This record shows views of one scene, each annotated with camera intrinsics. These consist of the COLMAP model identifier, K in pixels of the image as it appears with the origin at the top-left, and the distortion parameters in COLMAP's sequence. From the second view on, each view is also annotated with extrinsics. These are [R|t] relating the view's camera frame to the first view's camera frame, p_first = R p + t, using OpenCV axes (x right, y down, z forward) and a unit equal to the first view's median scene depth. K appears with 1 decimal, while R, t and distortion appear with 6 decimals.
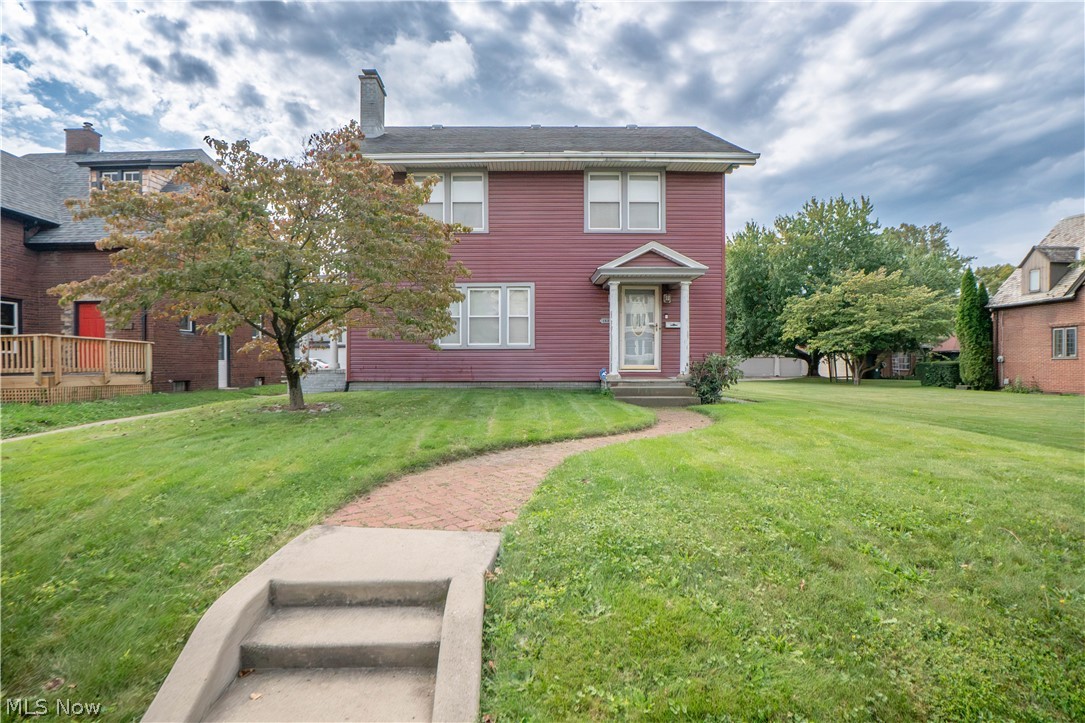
lens RADIAL K [[624.0, 0, 542.5], [0, 624.0, 361.5], [0, 0, 1]] dist [-0.049158, 0.000426]
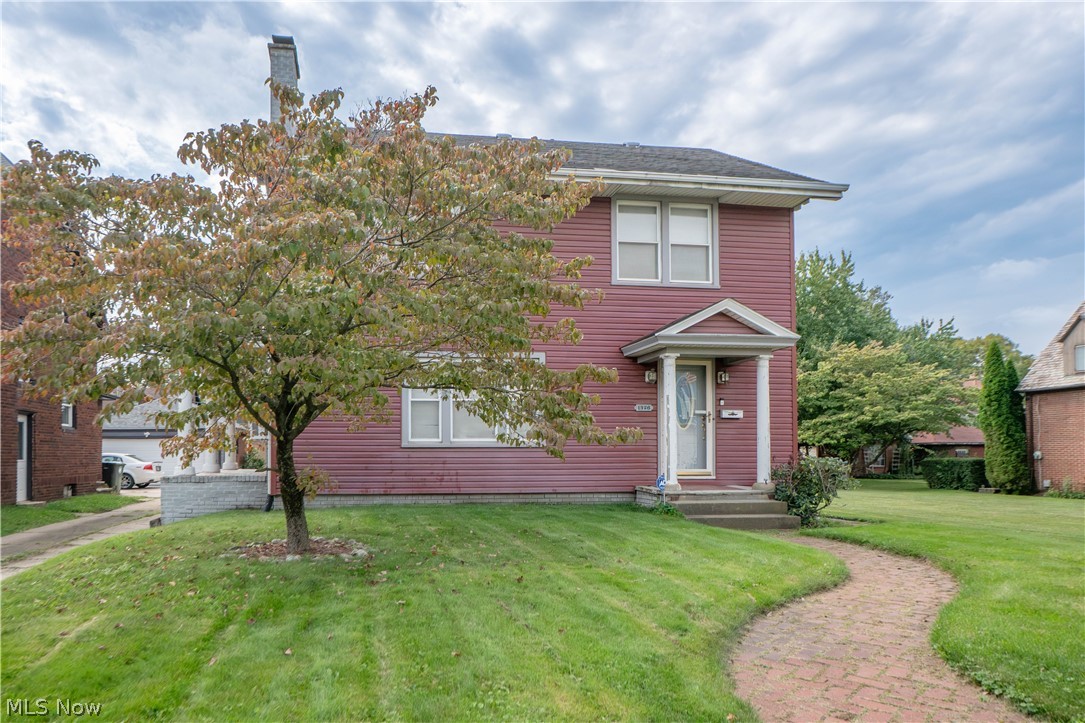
lens RADIAL K [[796.4, 0, 503.1], [0, 796.4, 419.6], [0, 0, 1]] dist [-0.005768, -0.000532]
pose [[0.989094, 0.006428, 0.147146, -0.094117], [-0.000215, 0.999109, -0.042203, -0.006355], [-0.147286, 0.041711, 0.988214, 0.059263]]
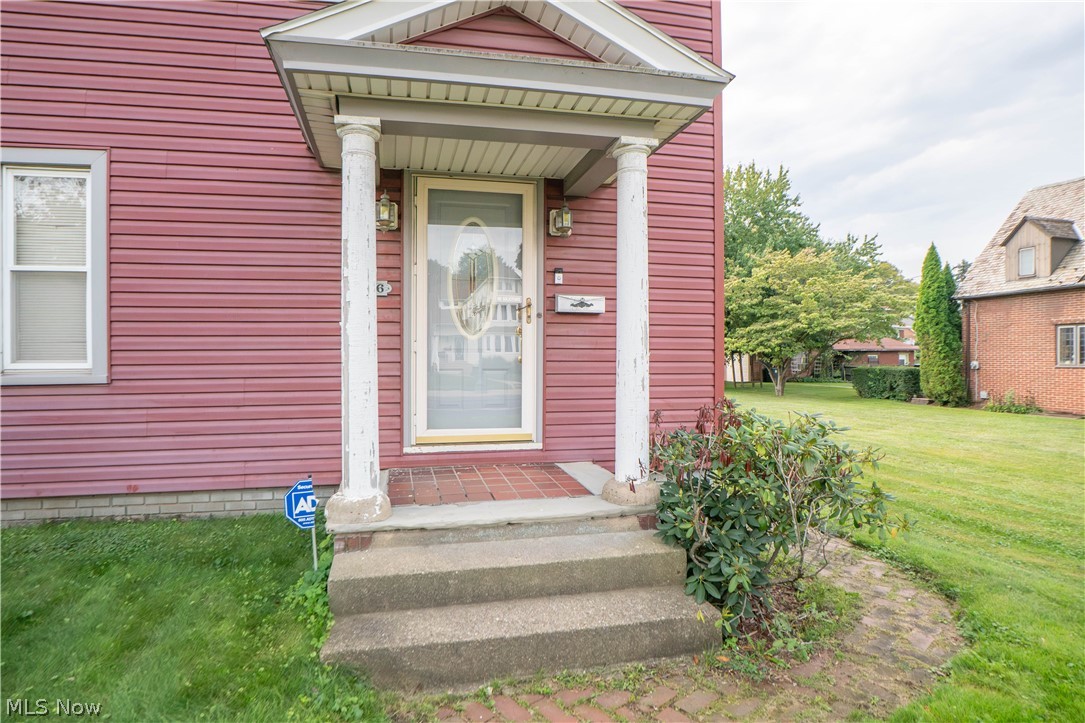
lens RADIAL K [[624.0, 0, 542.5], [0, 624.0, 361.5], [0, 0, 1]] dist [-0.049158, 0.000426]
pose [[0.979070, -0.002796, 0.203503, 0.061460], [0.000815, 0.999951, 0.009820, -0.015759], [-0.203521, -0.009449, 0.979025, 0.337604]]
